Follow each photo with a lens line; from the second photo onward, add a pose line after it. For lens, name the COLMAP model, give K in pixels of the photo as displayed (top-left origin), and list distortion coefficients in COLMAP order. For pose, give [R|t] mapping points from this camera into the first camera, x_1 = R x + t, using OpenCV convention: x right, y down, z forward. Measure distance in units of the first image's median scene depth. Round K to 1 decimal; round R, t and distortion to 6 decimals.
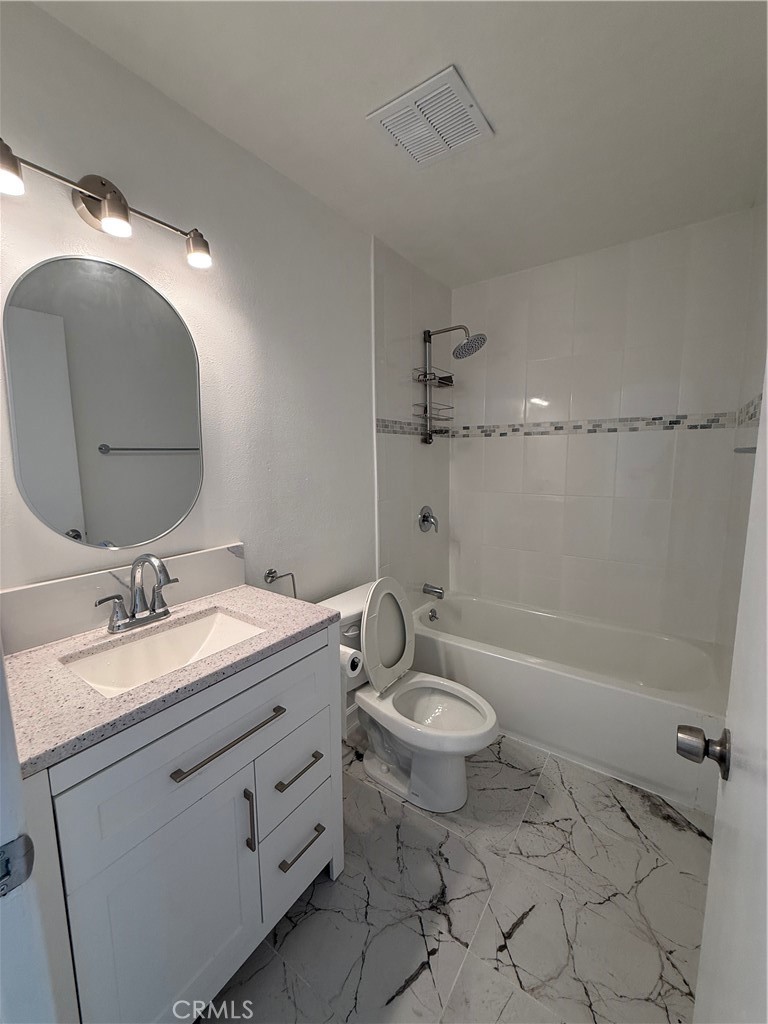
lens RADIAL K [[407.6, 0, 383.3], [0, 407.6, 508.4], [0, 0, 1]] dist [-0.001392, -0.000566]
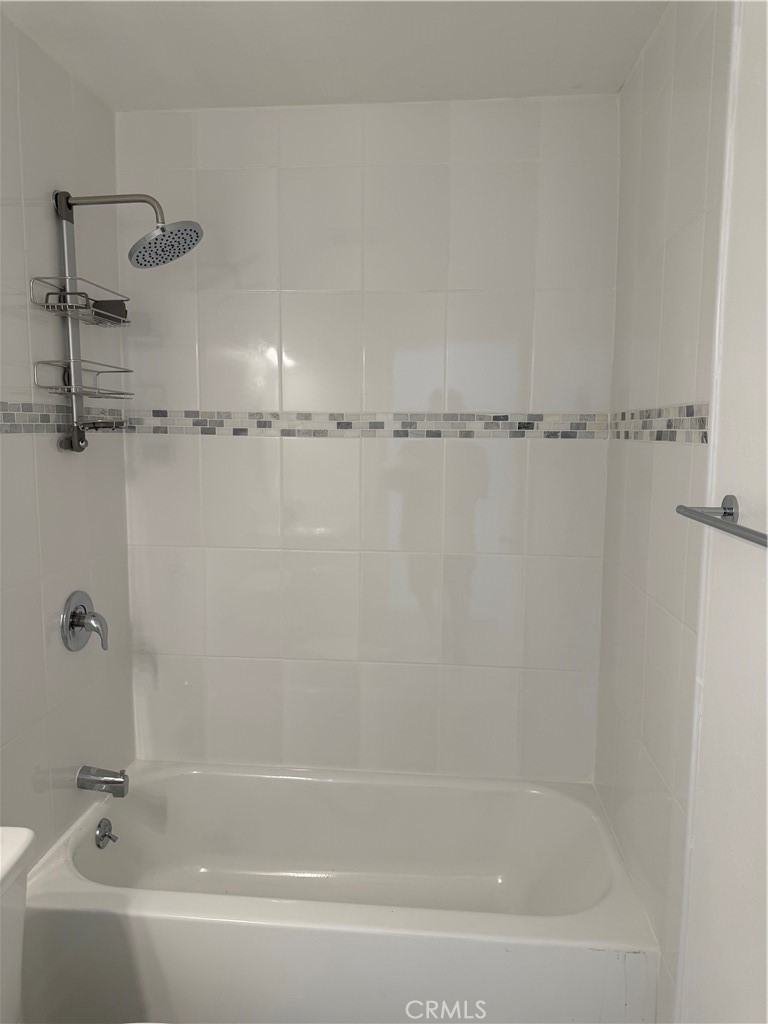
lens RADIAL K [[717.5, 0, 382.8], [0, 717.5, 511.9], [0, 0, 1]] dist [0.013637, -0.013239]
pose [[0.862201, -0.038957, 0.505065, 0.001463], [0.045236, 0.998976, -0.000168, -0.080071], [-0.504542, 0.022992, 0.863081, 0.172679]]
